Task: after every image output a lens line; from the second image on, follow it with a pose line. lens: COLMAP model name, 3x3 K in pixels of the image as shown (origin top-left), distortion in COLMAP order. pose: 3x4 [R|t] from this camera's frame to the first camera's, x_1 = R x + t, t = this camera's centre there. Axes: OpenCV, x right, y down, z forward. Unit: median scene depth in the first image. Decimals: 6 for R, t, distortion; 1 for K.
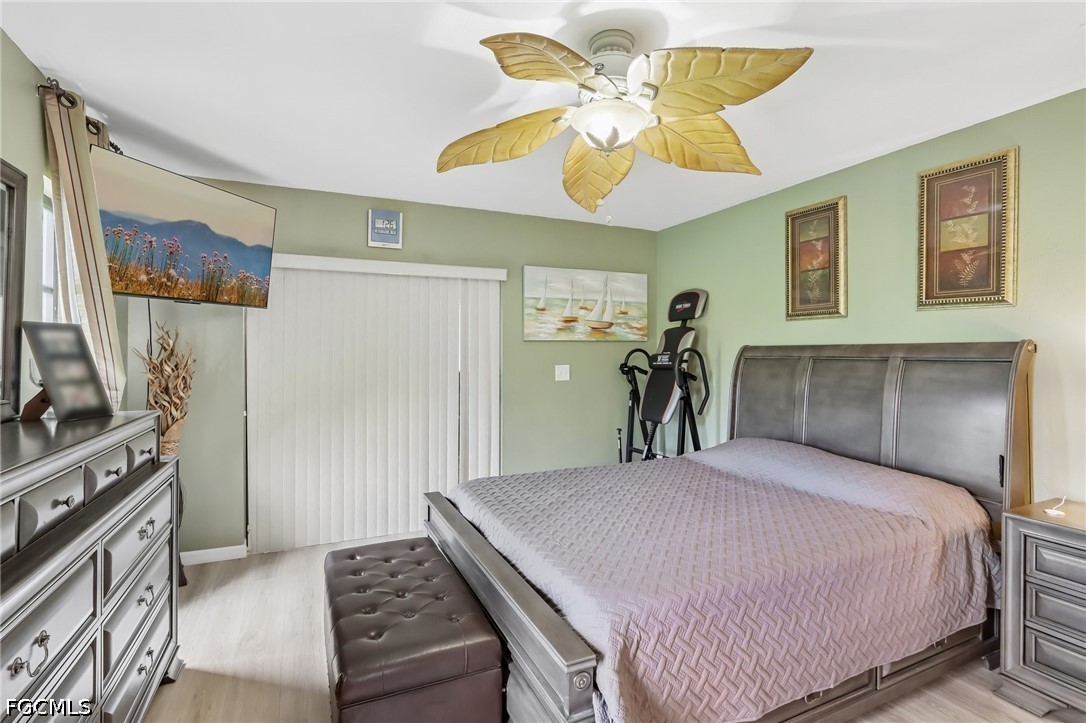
lens RADIAL K [[508.5, 0, 536.3], [0, 508.5, 364.0], [0, 0, 1]] dist [-0.014086, 0.000318]
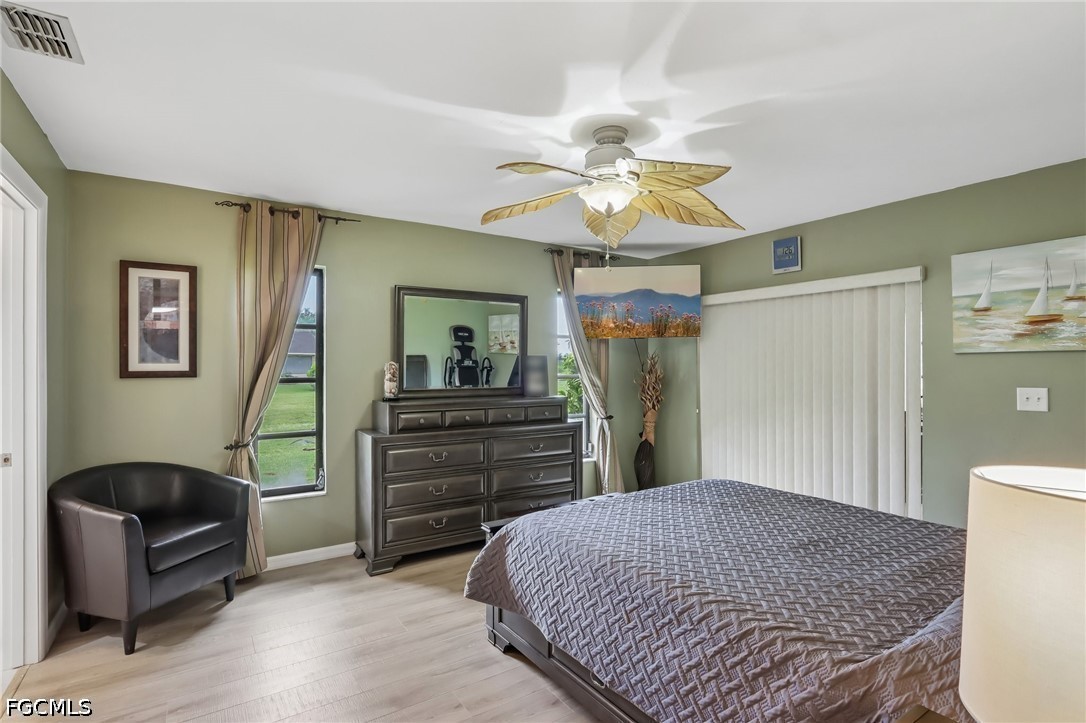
lens RADIAL K [[508.5, 0, 536.3], [0, 508.5, 364.0], [0, 0, 1]] dist [-0.014086, 0.000318]
pose [[0.171647, -0.002540, -0.985155, 0.612525], [-0.021980, 0.999738, -0.006408, -0.011205], [0.984913, 0.022754, 0.171546, 0.250584]]
